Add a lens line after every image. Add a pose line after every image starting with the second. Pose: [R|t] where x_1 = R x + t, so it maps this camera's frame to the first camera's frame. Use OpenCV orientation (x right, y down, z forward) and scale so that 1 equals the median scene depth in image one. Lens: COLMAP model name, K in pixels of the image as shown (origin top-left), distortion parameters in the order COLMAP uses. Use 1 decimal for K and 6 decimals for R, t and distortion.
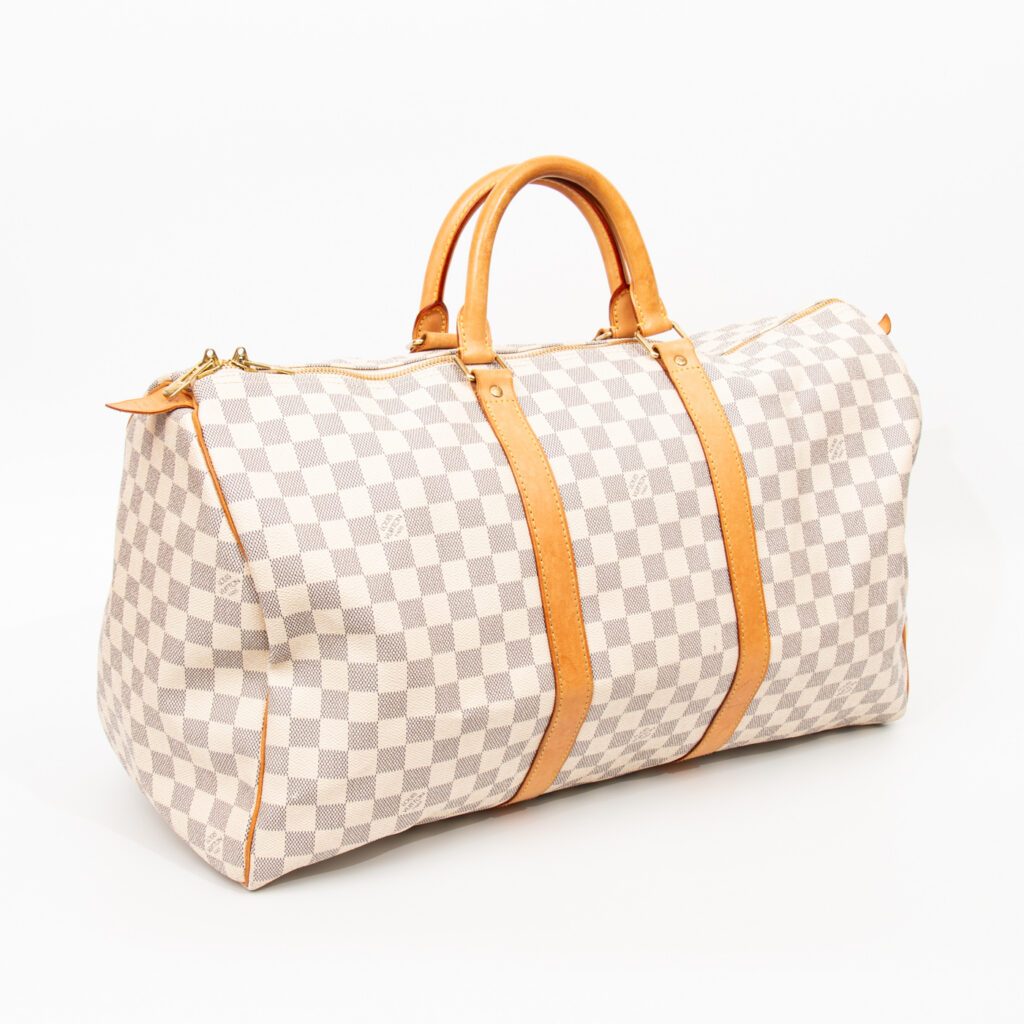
lens RADIAL K [[1966.9, 0, 512.0], [0, 1966.9, 512.0], [0, 0, 1]] dist [0.002820, 0.032919]
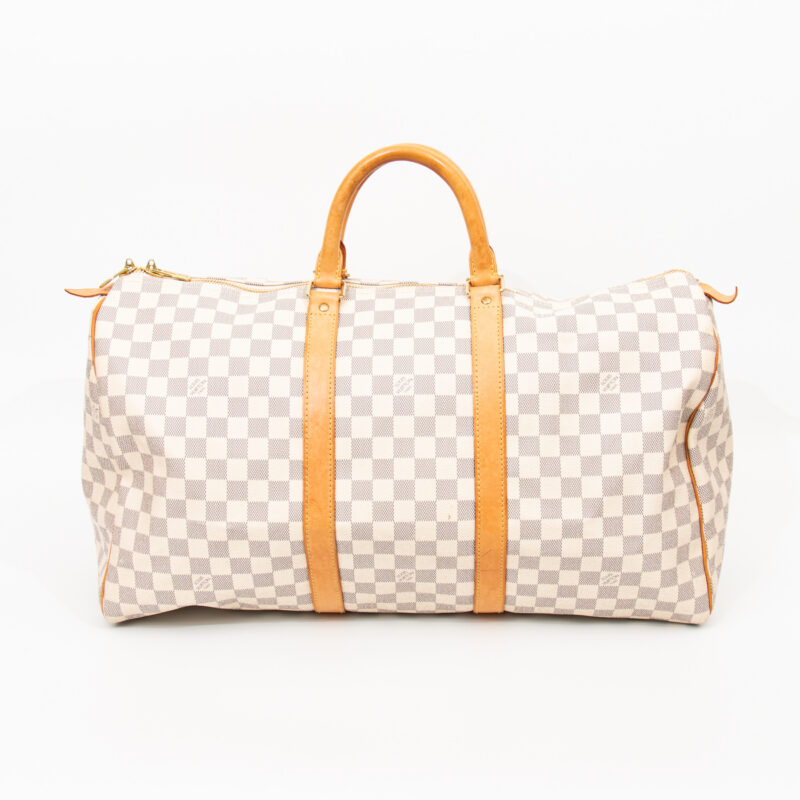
lens RADIAL K [[1536.7, 0, 400.0], [0, 1536.7, 400.0], [0, 0, 1]] dist [0.002820, 0.032919]
pose [[0.831000, 0.108977, -0.545494, 0.637804], [-0.138383, 0.990294, -0.012973, 0.010271], [0.538785, 0.086268, 0.838015, 0.126387]]
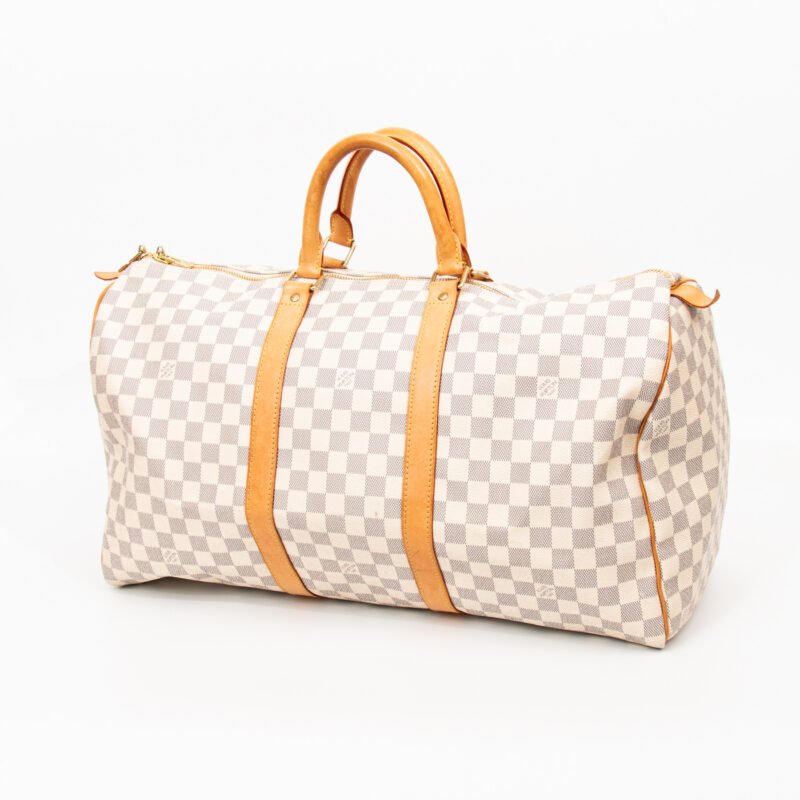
lens RADIAL K [[1536.7, 0, 400.0], [0, 1536.7, 400.0], [0, 0, 1]] dist [0.002820, 0.032919]
pose [[0.584590, 0.165914, -0.794183, 0.927154], [-0.179837, 0.981016, 0.072570, -0.083017], [0.791147, 0.100400, 0.603330, 0.403171]]
